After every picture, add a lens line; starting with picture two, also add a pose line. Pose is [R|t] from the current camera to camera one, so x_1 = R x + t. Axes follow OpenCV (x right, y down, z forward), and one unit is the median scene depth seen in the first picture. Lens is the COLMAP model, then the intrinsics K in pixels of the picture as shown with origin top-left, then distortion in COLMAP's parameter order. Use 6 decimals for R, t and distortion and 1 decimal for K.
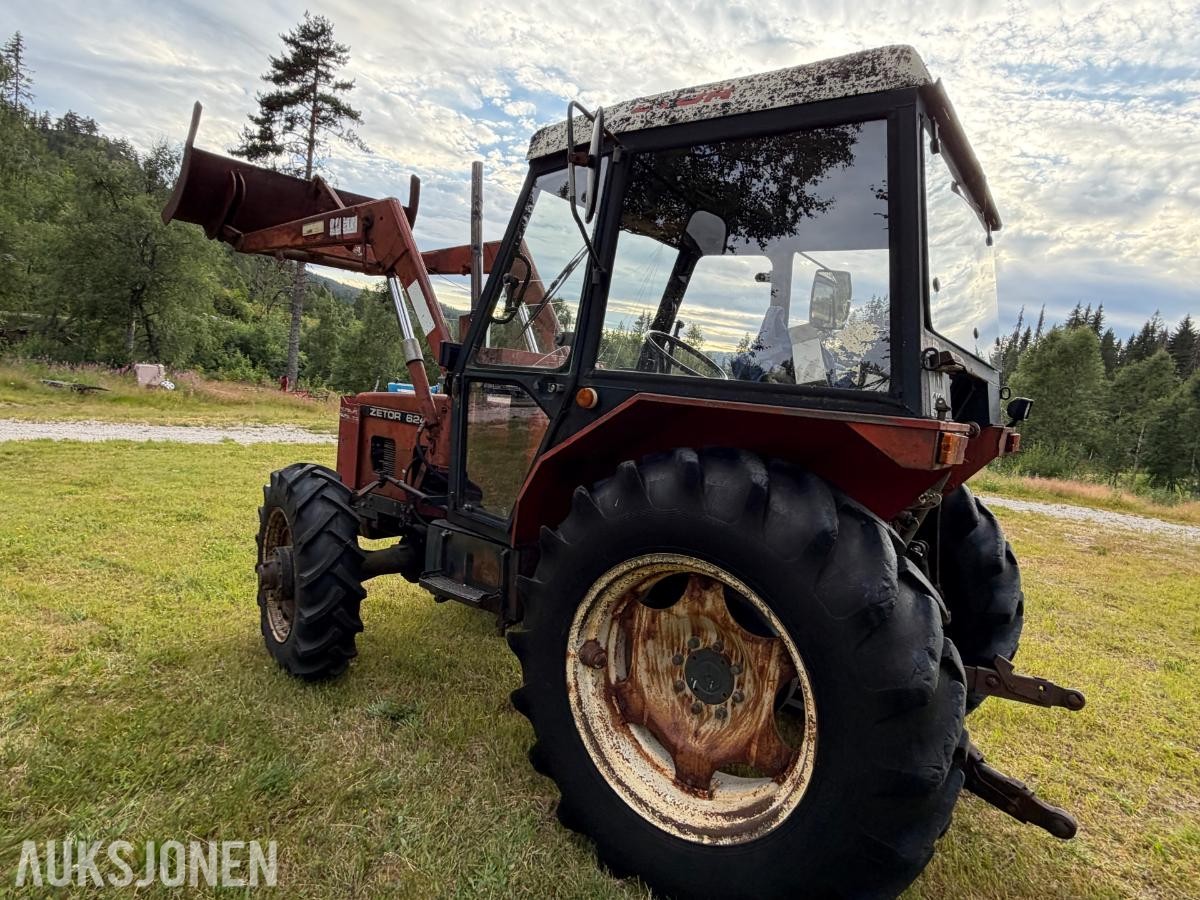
lens RADIAL K [[690.9, 0, 597.5], [0, 690.9, 454.2], [0, 0, 1]] dist [0.001087, -0.001342]
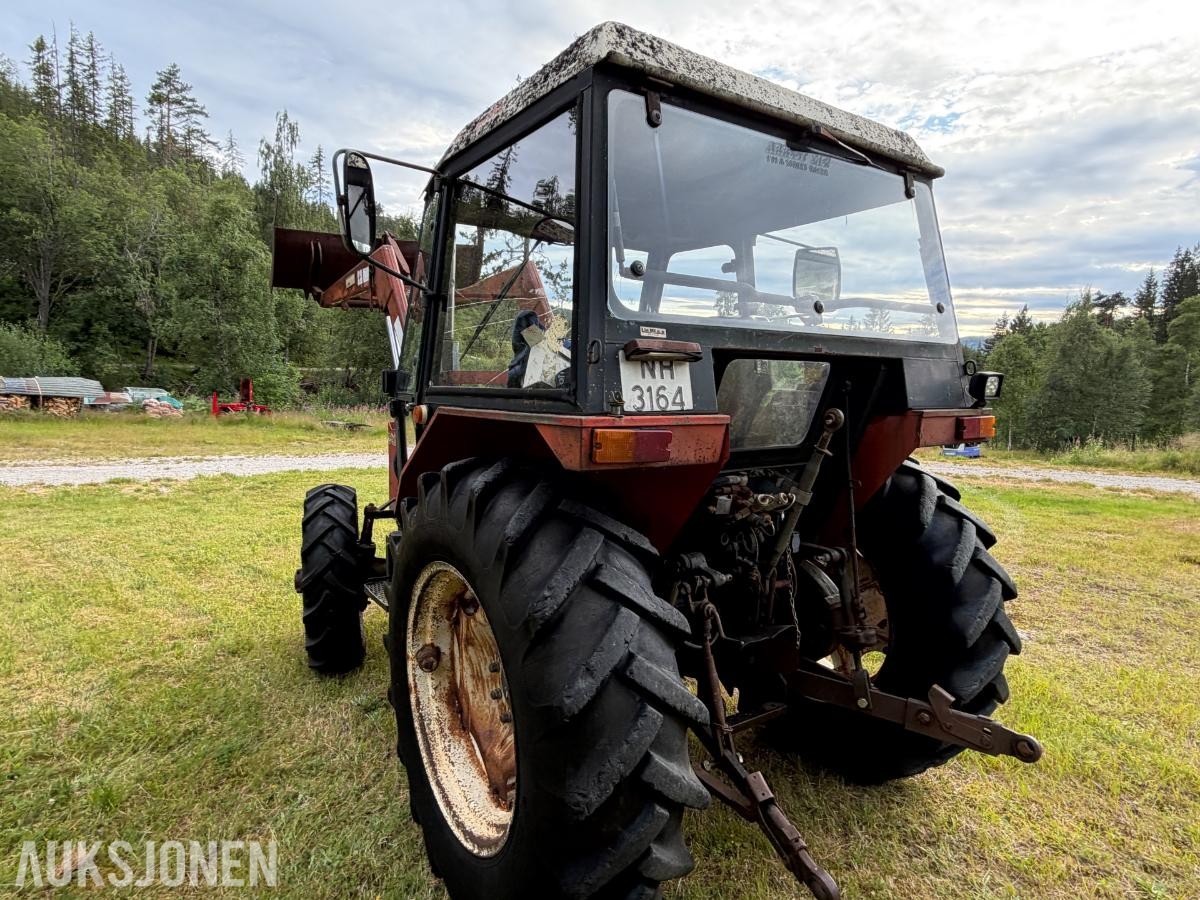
lens RADIAL K [[690.1, 0, 599.5], [0, 690.1, 444.9], [0, 0, 1]] dist [-0.001739, -0.000766]
pose [[0.938246, -0.056680, -0.341296, 0.597513], [0.047092, 0.998230, -0.036320, 0.016624], [0.342750, 0.018004, 0.939254, 0.097887]]
